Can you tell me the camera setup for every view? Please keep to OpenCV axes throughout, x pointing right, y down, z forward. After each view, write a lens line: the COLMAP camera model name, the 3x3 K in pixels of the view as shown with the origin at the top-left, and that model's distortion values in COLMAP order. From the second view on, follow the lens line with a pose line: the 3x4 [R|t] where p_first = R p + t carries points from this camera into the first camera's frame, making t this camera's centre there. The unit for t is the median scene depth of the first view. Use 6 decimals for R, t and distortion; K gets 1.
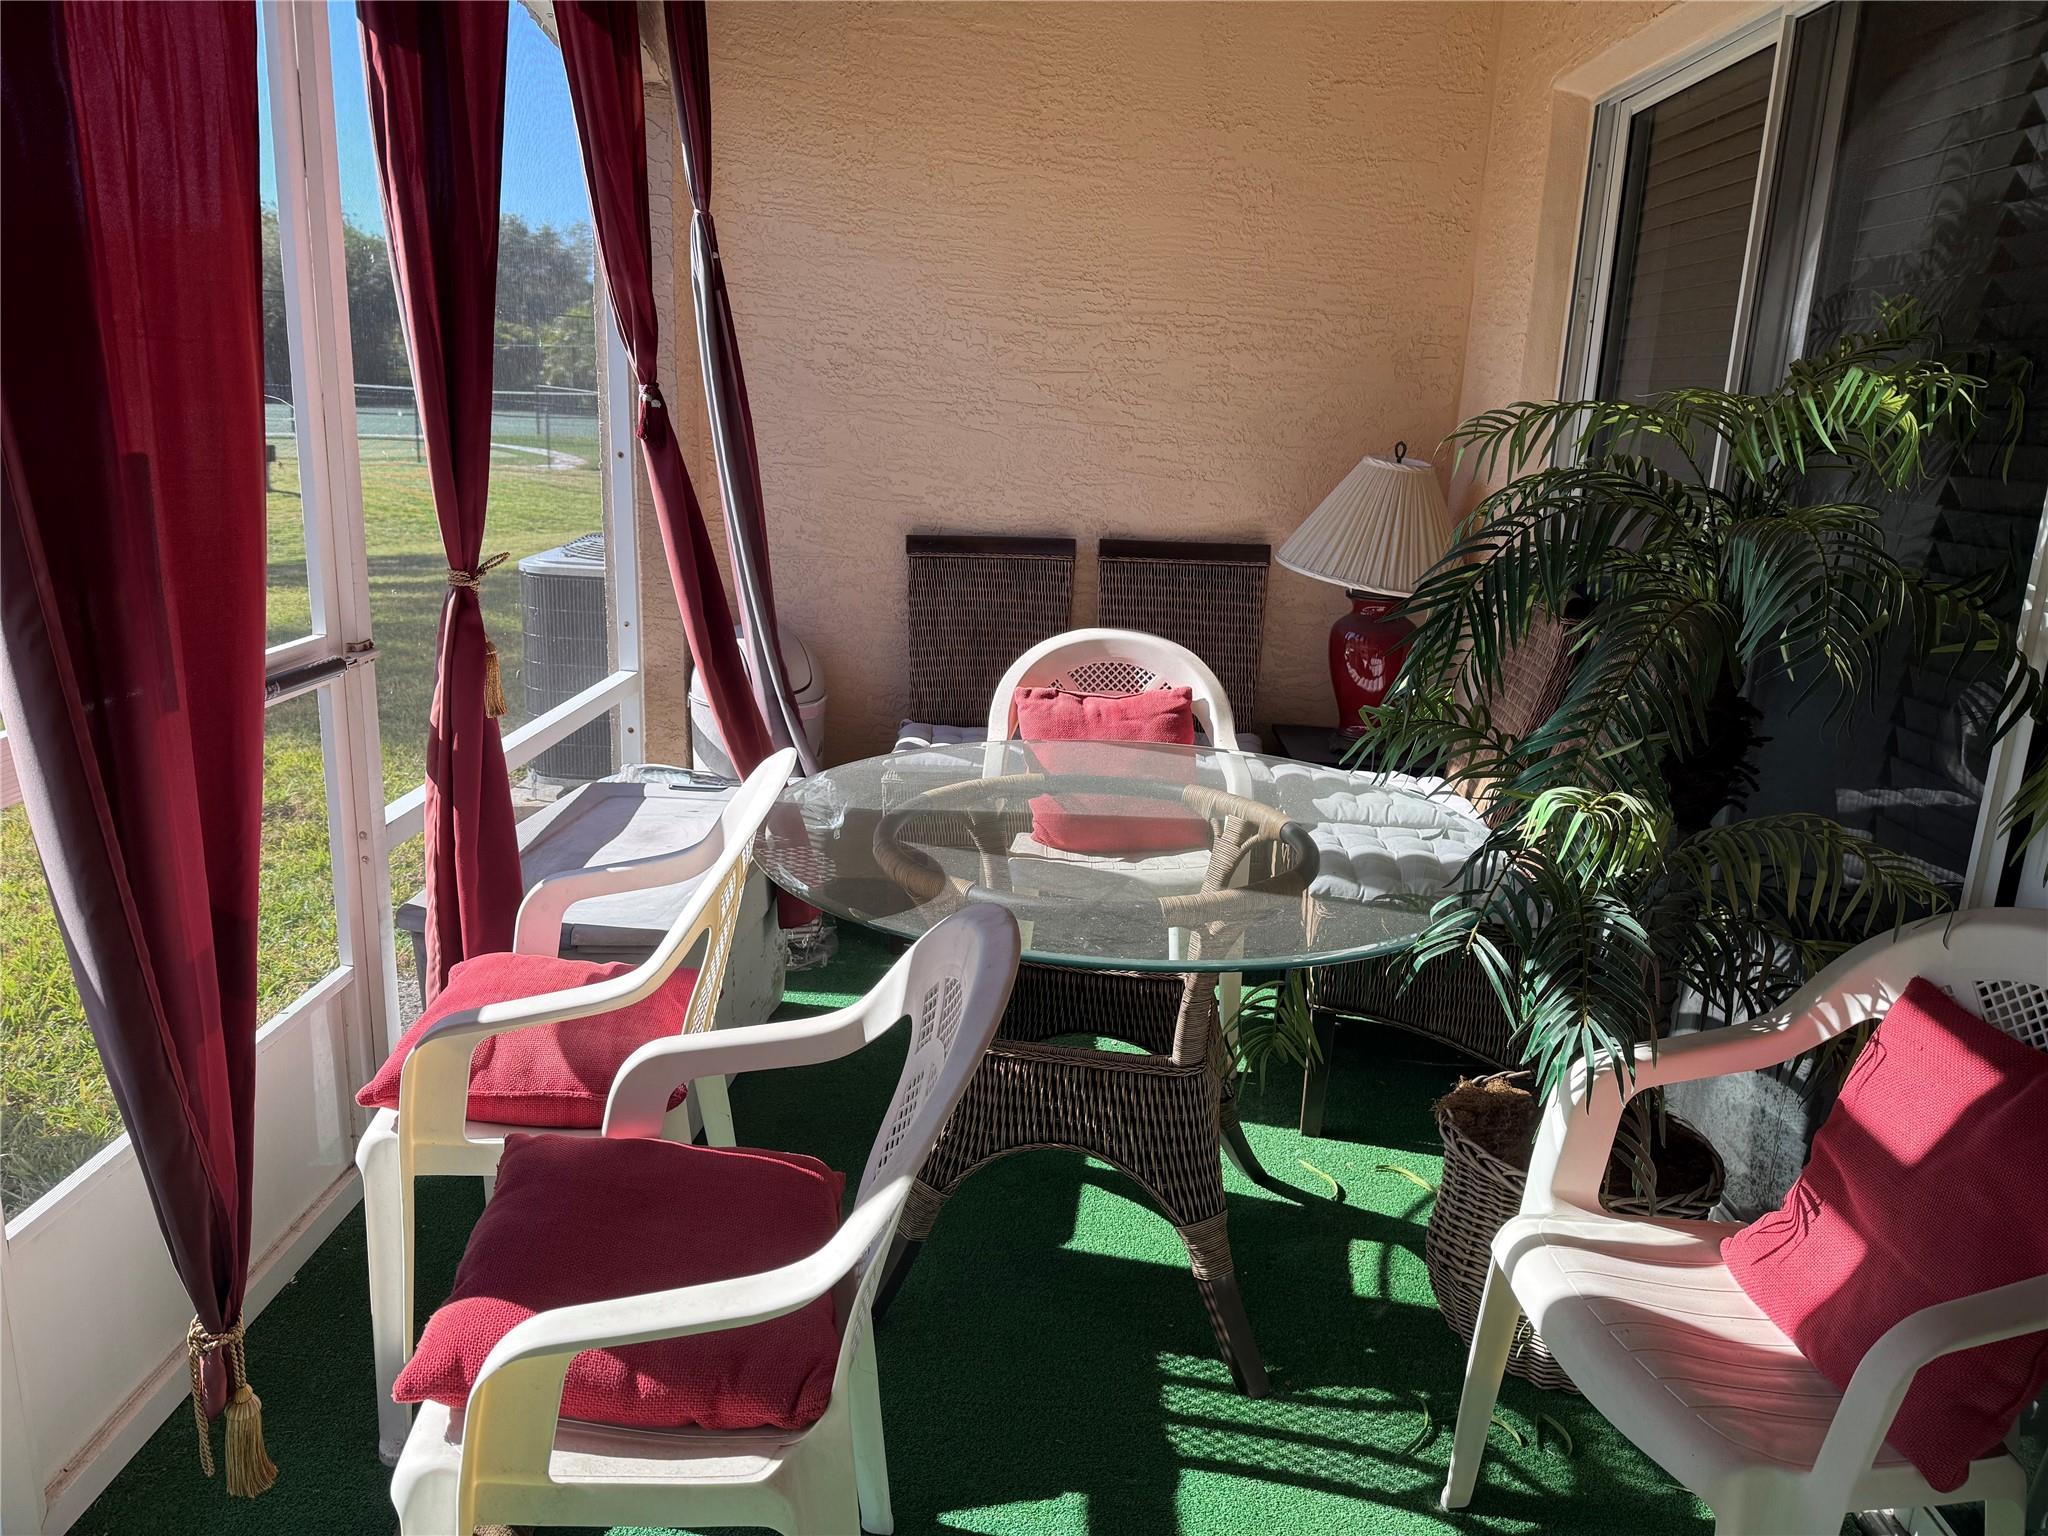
lens RADIAL K [[1440.5, 0, 1016.6], [0, 1440.5, 758.3], [0, 0, 1]] dist [0.062817, -0.076092]
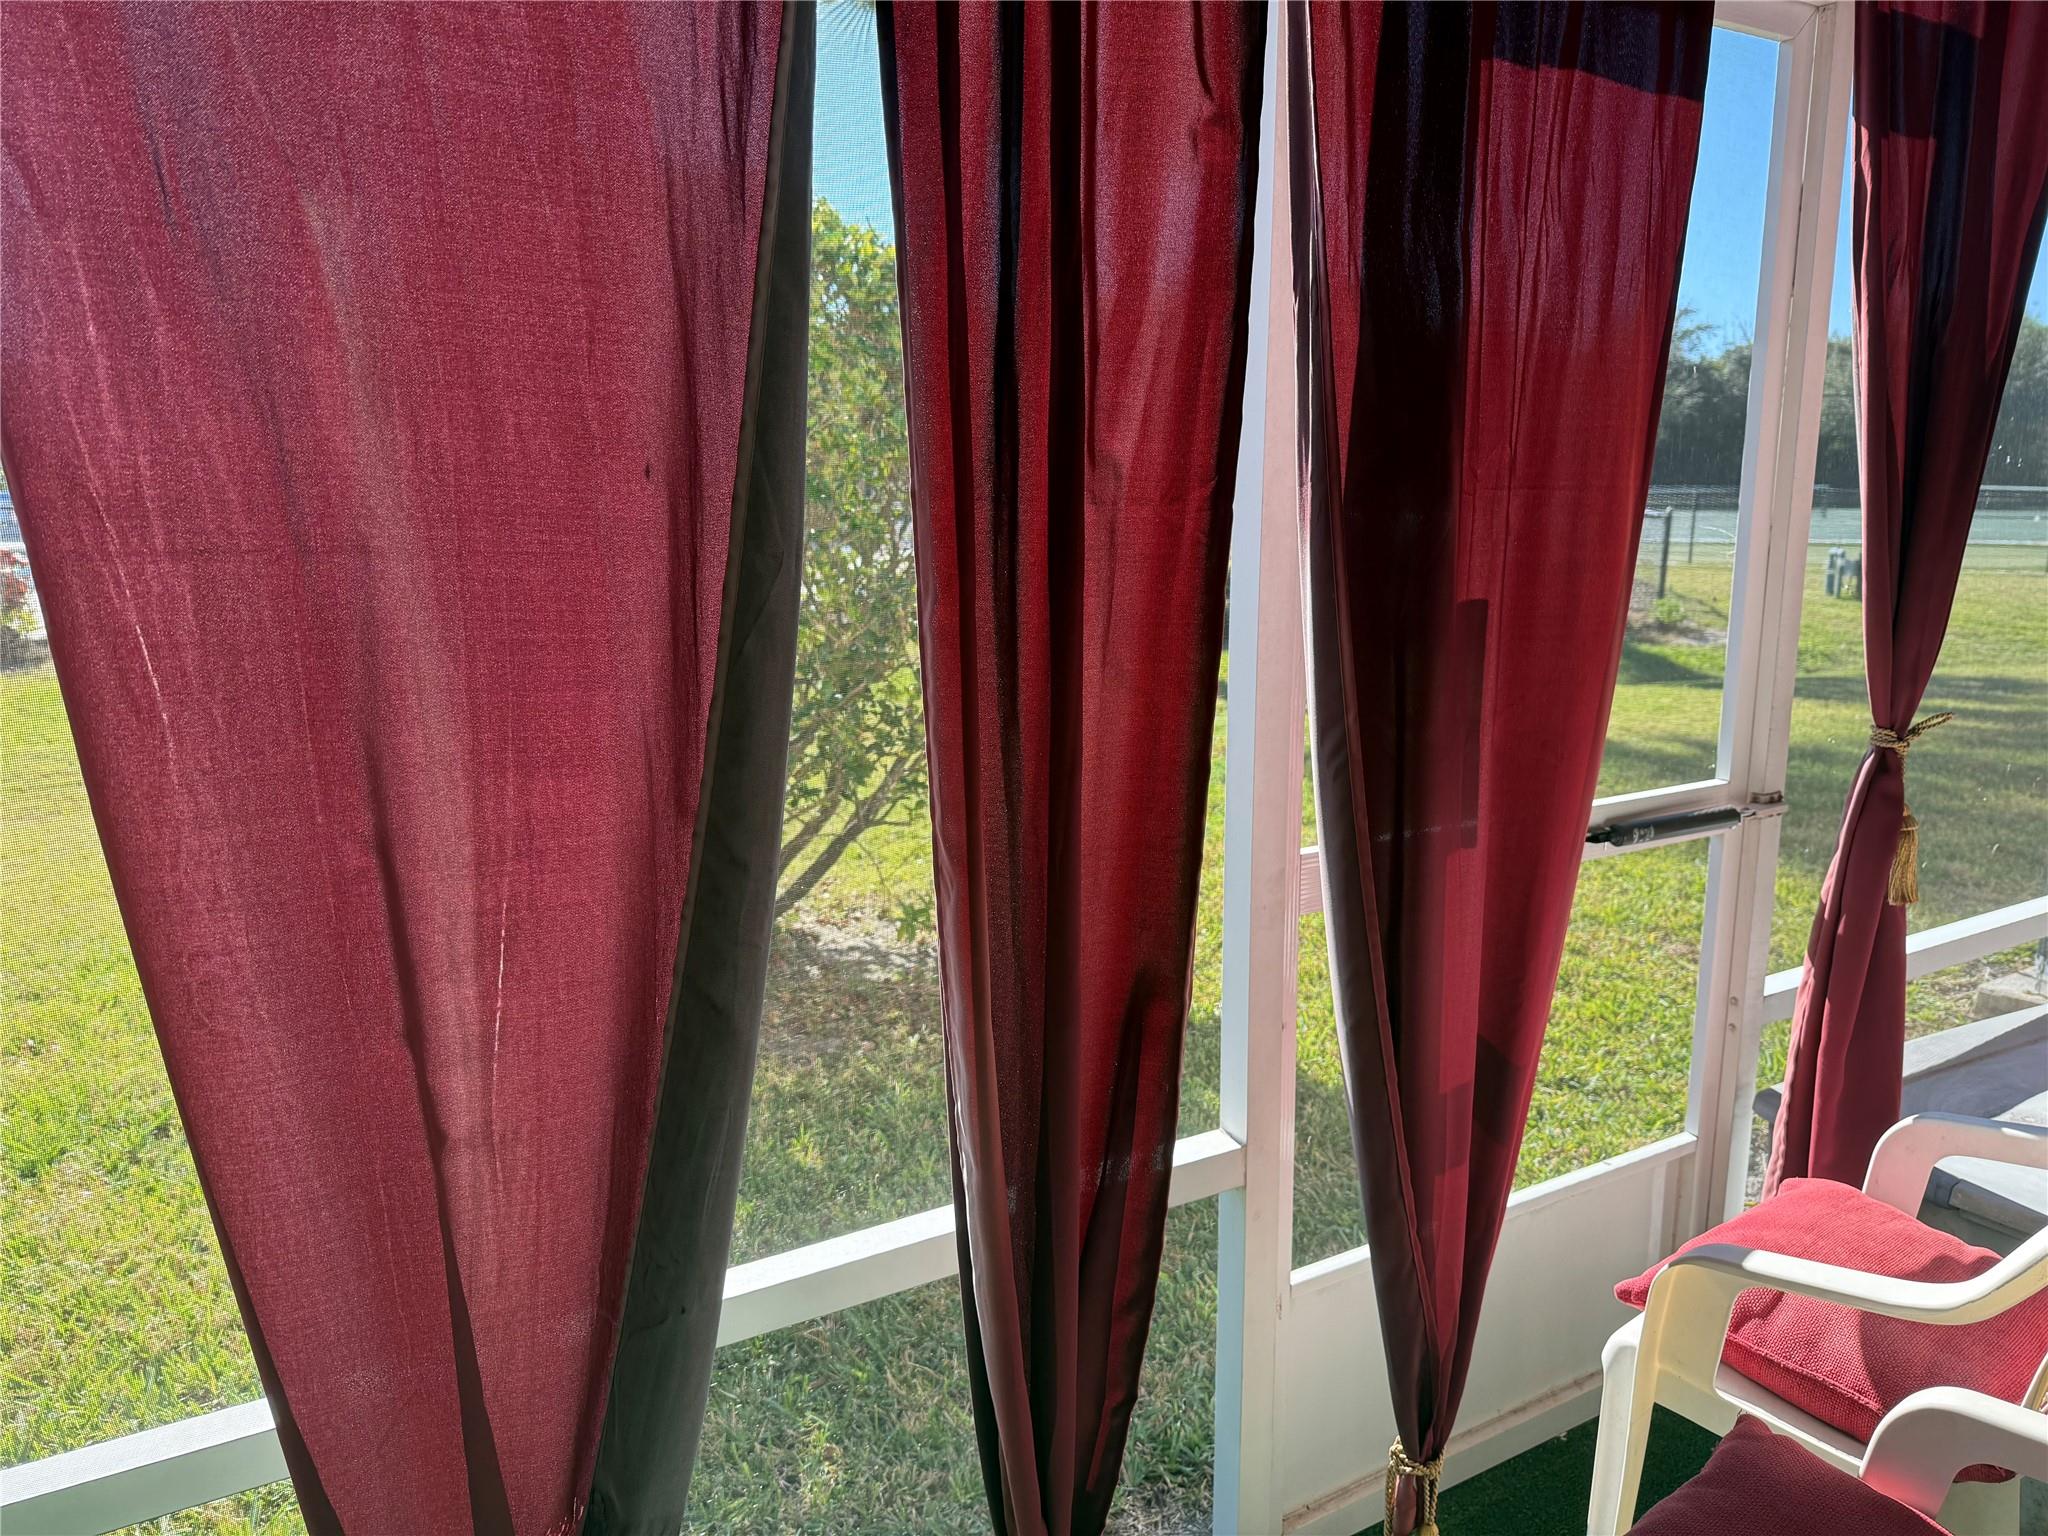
lens RADIAL K [[1440.5, 0, 1009.4], [0, 1440.5, 769.2], [0, 0, 1]] dist [0.062817, -0.076092]
pose [[0.526516, 0.130326, -0.840116, 0.063483], [-0.180426, 0.982800, 0.039383, -0.046316], [0.830799, 0.130843, 0.540974, 0.116263]]
